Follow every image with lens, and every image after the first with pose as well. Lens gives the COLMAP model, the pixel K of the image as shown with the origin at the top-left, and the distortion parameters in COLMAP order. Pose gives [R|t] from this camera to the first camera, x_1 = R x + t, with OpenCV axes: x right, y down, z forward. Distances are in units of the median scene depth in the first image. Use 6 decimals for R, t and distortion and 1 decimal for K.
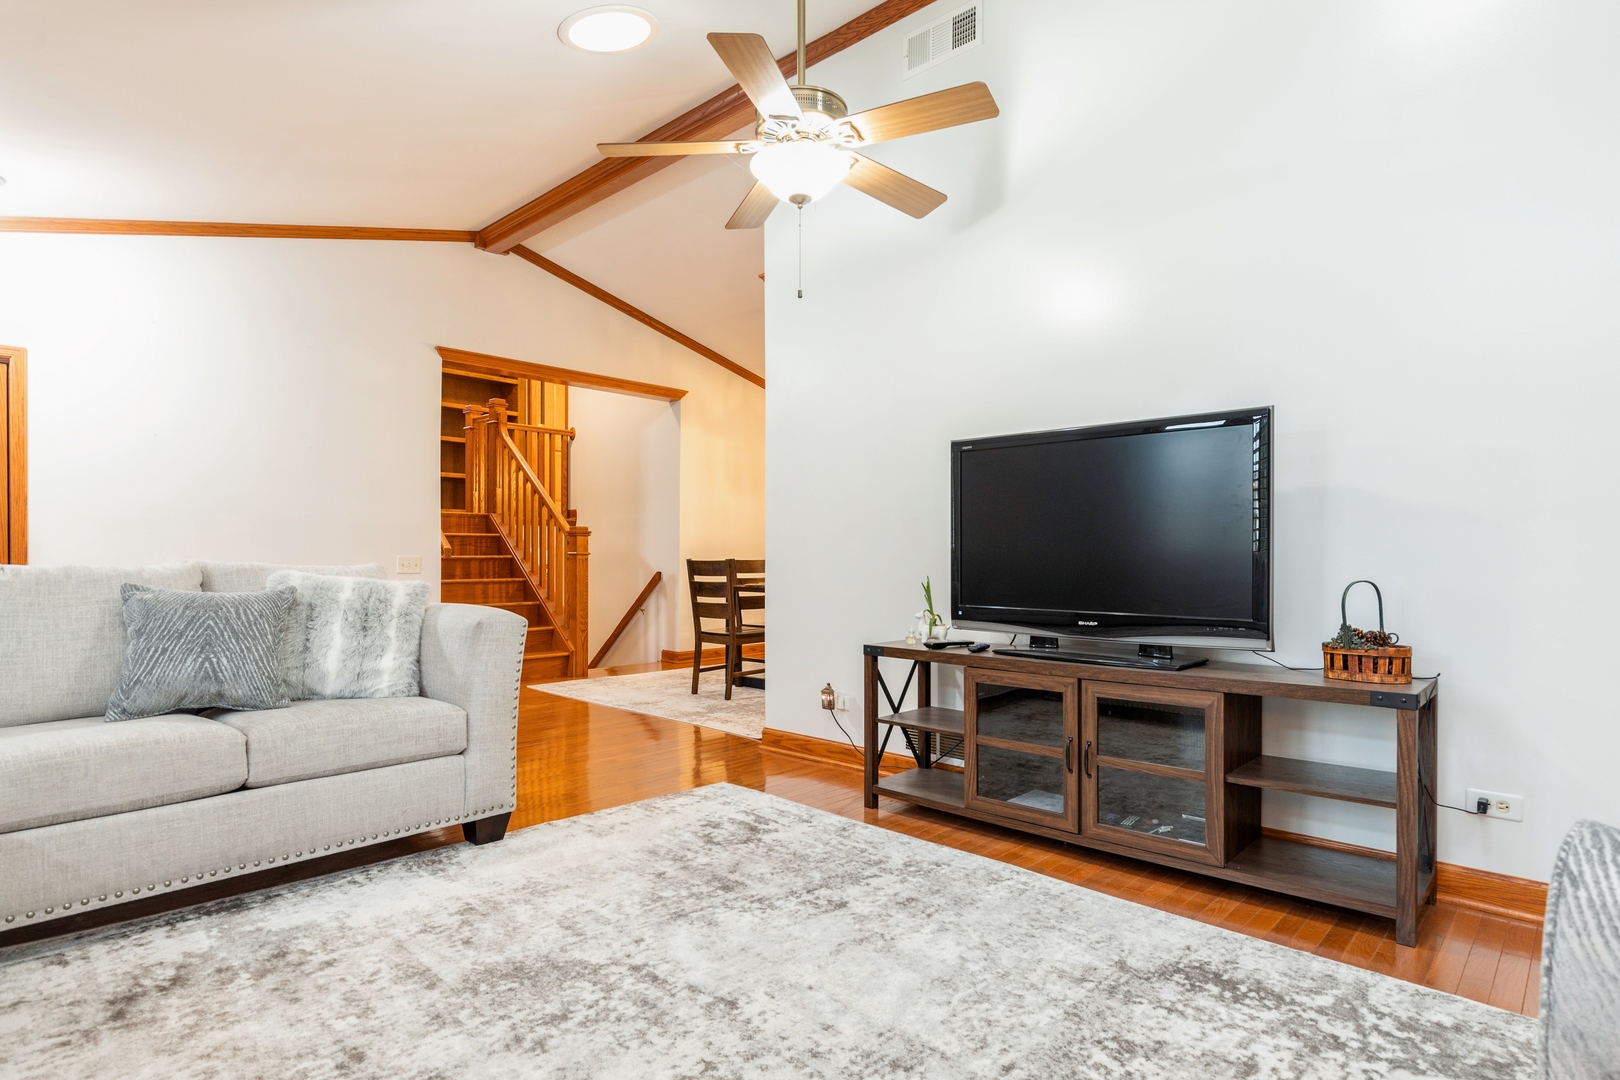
lens RADIAL K [[857.7, 0, 818.6], [0, 857.7, 550.4], [0, 0, 1]] dist [0.002104, 0.001289]
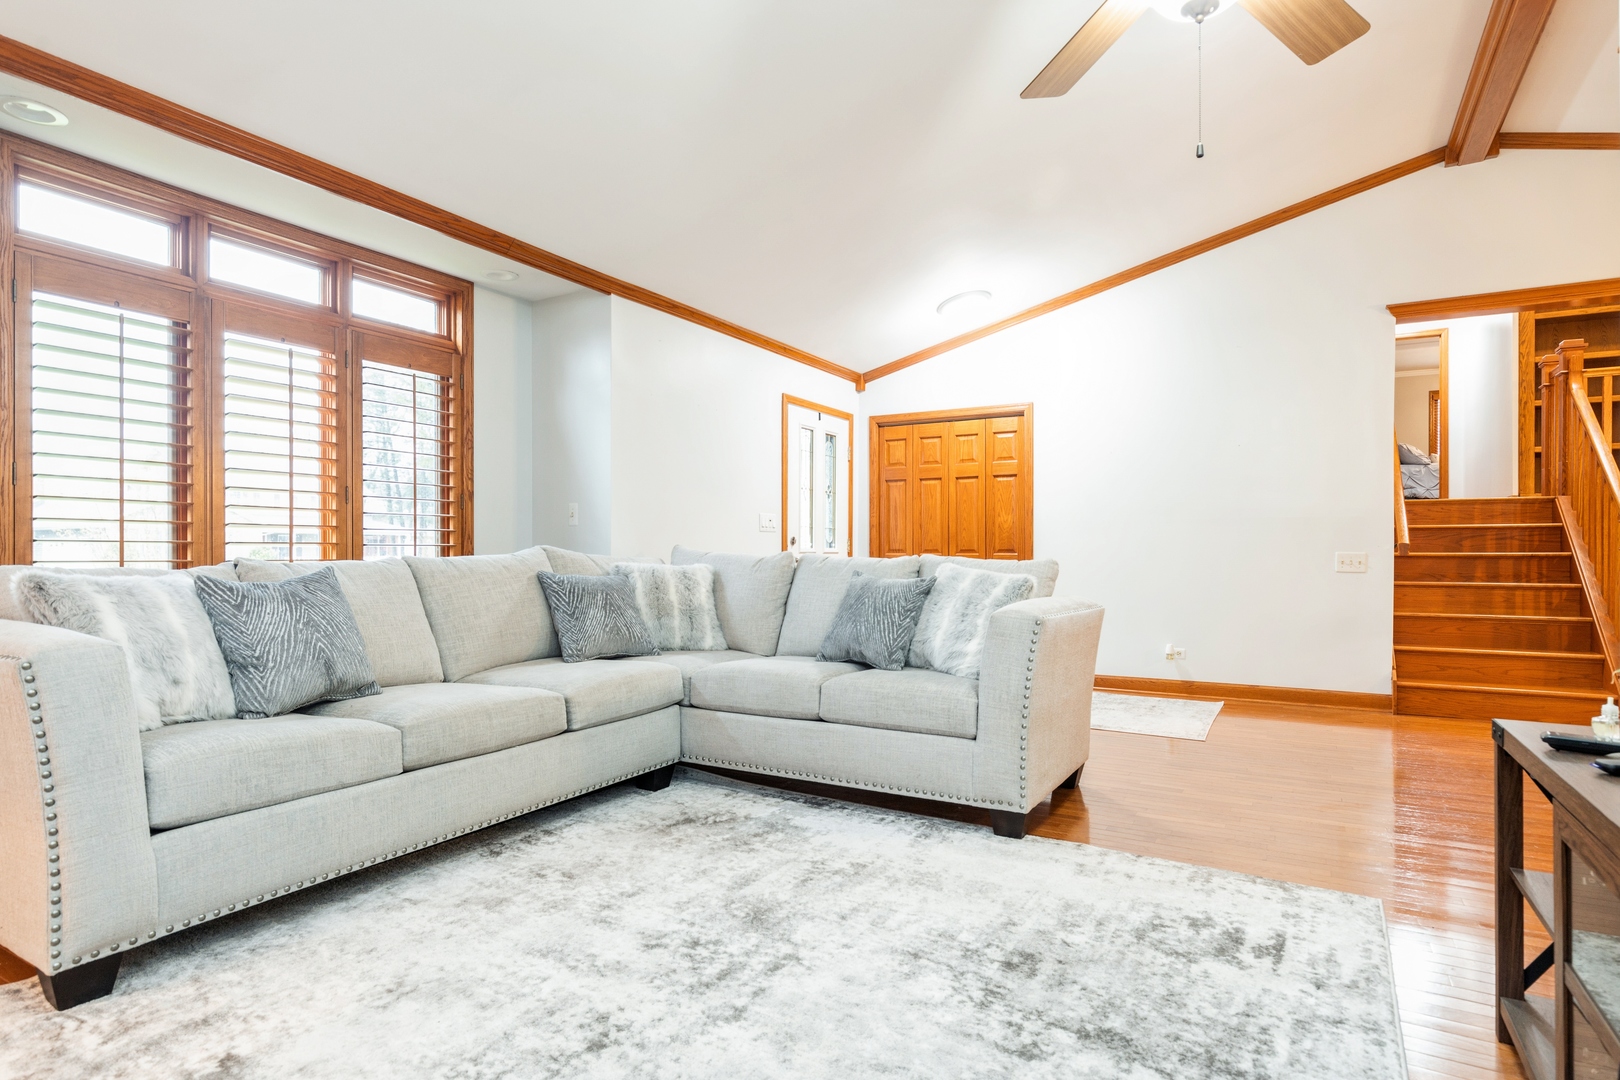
lens RADIAL K [[857.7, 0, 818.5], [0, 857.7, 545.8], [0, 0, 1]] dist [0.002104, 0.001289]
pose [[0.226897, -0.007689, -0.973888, 0.632270], [0.004558, 0.999966, -0.006833, 0.006684], [0.973908, -0.002888, 0.226924, 0.646498]]
